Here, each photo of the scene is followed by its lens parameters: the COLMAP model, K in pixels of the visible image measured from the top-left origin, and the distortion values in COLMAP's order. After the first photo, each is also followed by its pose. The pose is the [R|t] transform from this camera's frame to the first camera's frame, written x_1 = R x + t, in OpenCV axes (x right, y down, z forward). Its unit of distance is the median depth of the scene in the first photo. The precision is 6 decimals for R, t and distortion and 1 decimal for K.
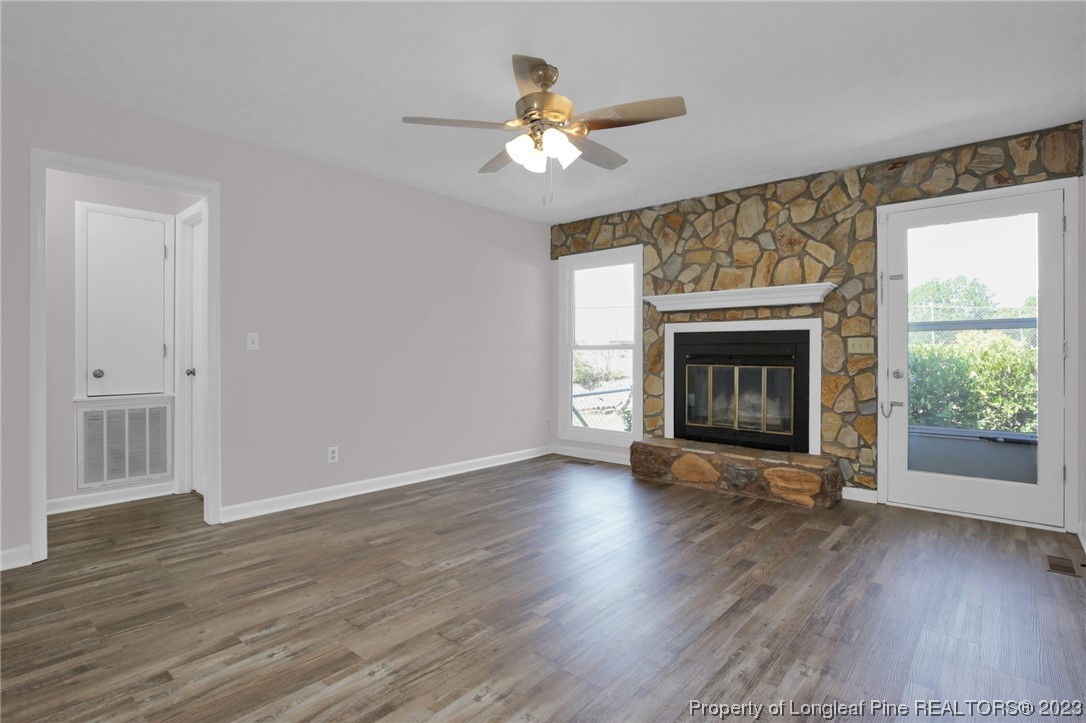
lens RADIAL K [[527.2, 0, 543.0], [0, 527.2, 361.5], [0, 0, 1]] dist [-0.023740, 0.000445]
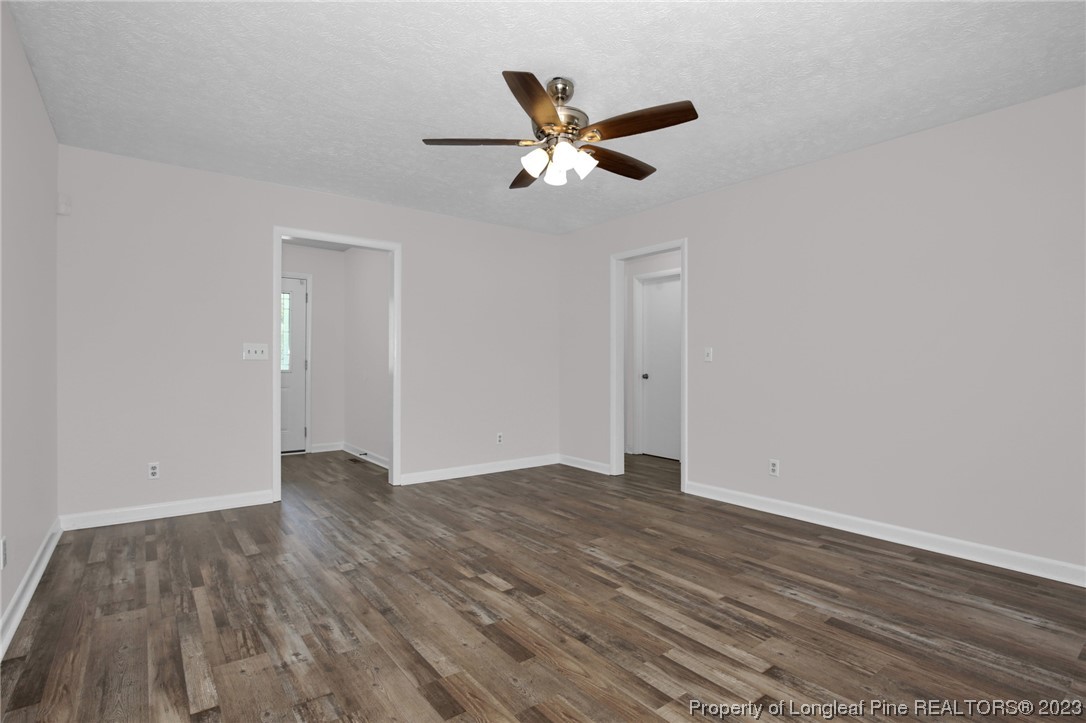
lens RADIAL K [[542.3, 0, 544.2], [0, 542.3, 392.8], [0, 0, 1]] dist [-0.030402, -0.000088]
pose [[-0.200331, 0.051806, -0.978358, 0.664158], [-0.018482, 0.998223, 0.056643, -0.011877], [0.979554, 0.029429, -0.199018, 0.775322]]
